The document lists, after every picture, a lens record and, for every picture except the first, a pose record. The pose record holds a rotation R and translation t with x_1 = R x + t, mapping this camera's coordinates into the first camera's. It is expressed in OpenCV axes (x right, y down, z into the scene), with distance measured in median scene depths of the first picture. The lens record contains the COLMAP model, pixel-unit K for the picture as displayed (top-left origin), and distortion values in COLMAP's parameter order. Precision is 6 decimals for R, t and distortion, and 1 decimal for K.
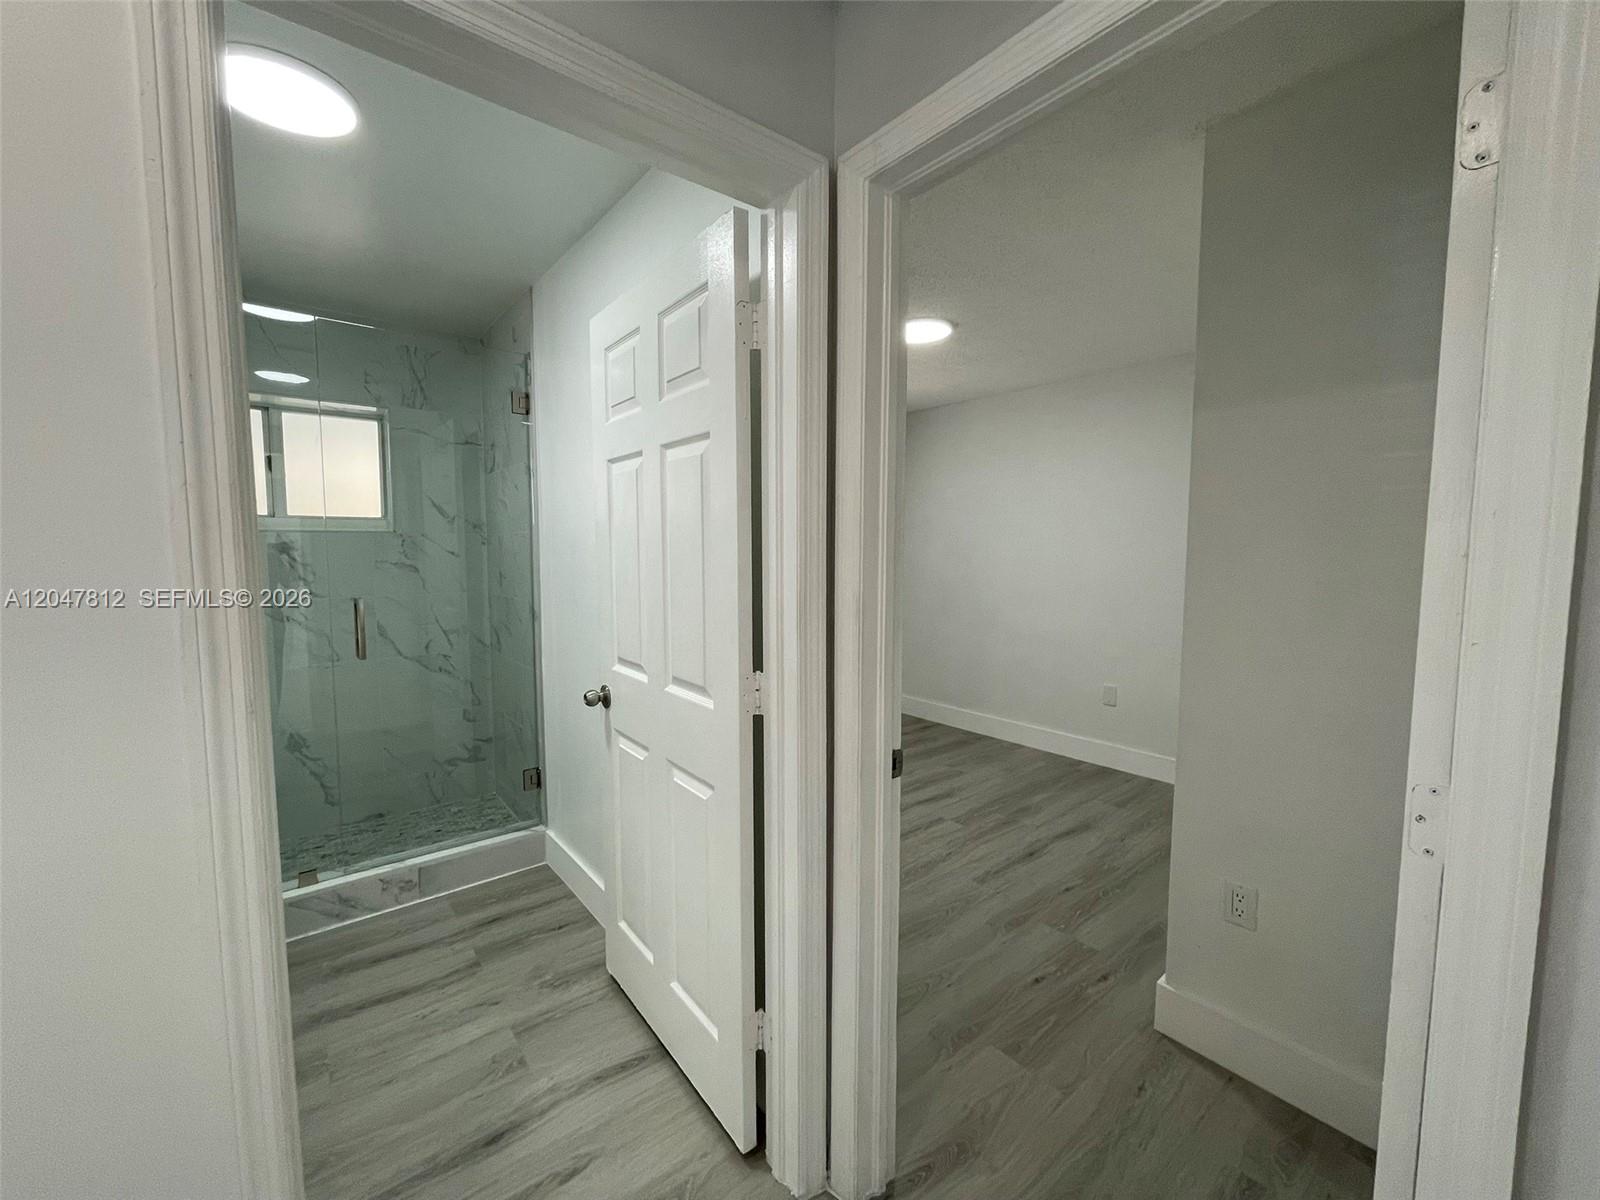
lens RADIAL K [[647.9, 0, 795.7], [0, 647.9, 597.5], [0, 0, 1]] dist [-0.002097, 0.000550]
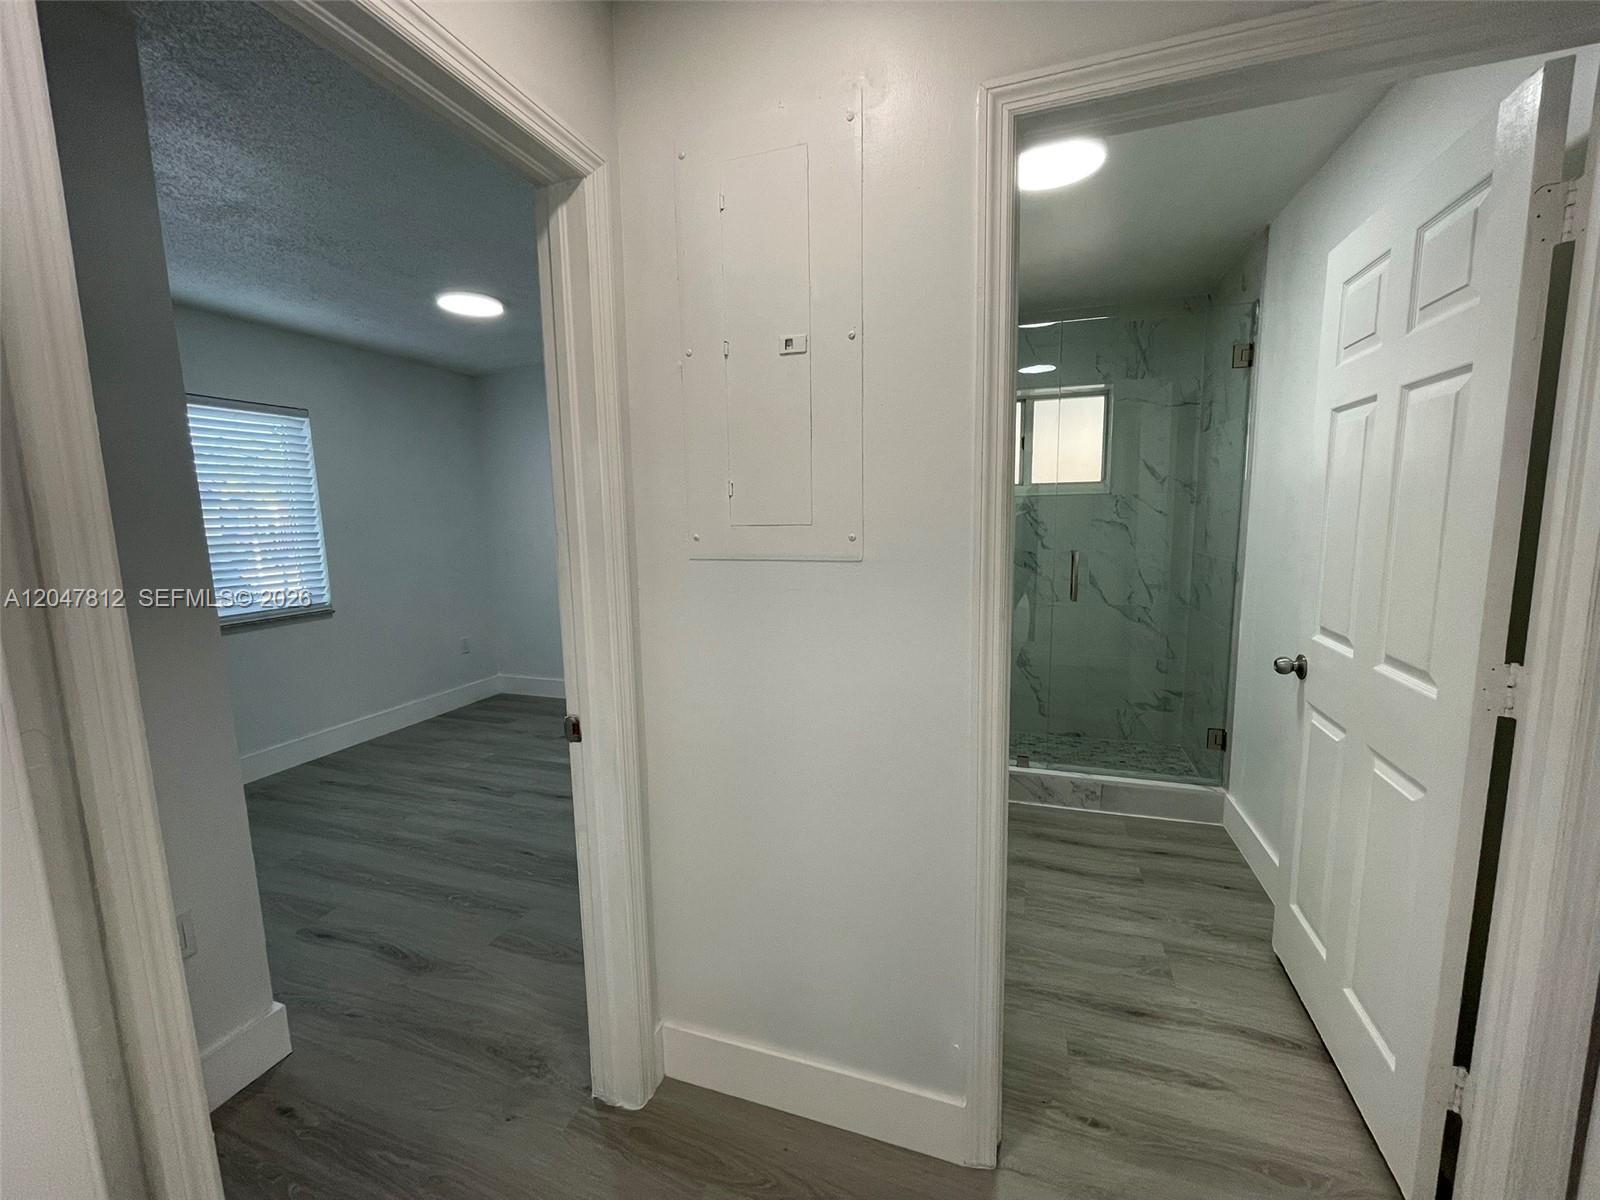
lens RADIAL K [[647.9, 0, 795.7], [0, 647.9, 597.5], [0, 0, 1]] dist [-0.002097, 0.000550]
pose [[0.532729, 0.101788, -0.840142, 0.077026], [-0.045410, 0.994748, 0.091726, 0.000800], [0.845067, -0.010714, 0.534553, -0.096247]]
